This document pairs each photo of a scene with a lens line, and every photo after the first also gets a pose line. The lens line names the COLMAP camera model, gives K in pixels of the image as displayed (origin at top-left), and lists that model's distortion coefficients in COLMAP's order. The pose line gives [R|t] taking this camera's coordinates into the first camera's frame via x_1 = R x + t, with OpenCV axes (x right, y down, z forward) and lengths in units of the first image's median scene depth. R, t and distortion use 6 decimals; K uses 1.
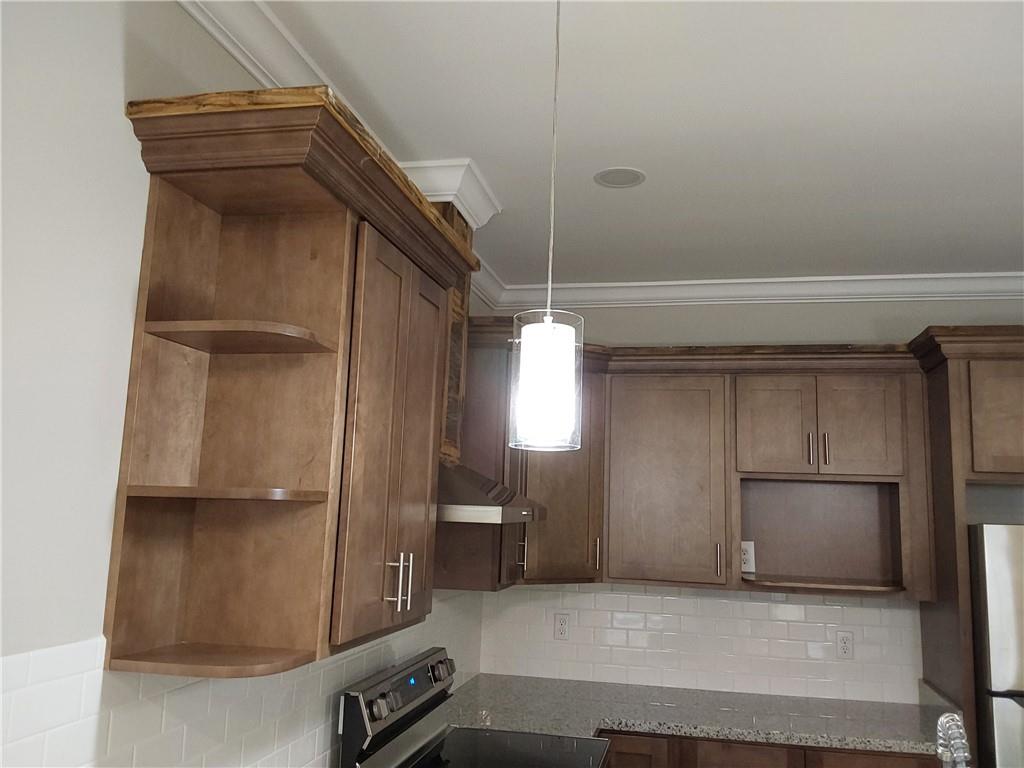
lens RADIAL K [[818.1, 0, 514.3], [0, 818.1, 380.2], [0, 0, 1]] dist [0.077656, -0.127555]
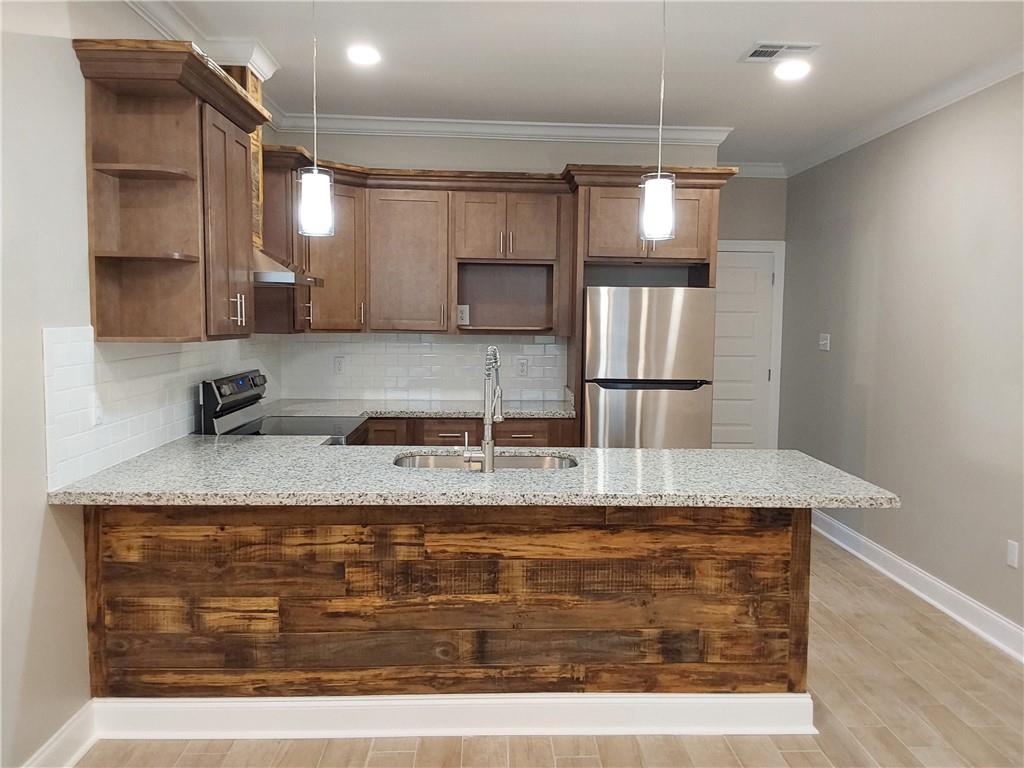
lens RADIAL K [[818.1, 0, 545.4], [0, 818.1, 390.0], [0, 0, 1]] dist [0.077656, -0.127555]
pose [[0.958035, -0.043275, 0.283368, -0.014138], [-0.028486, 0.969273, 0.244331, -0.051519], [-0.285234, -0.242149, 0.927365, -0.995346]]
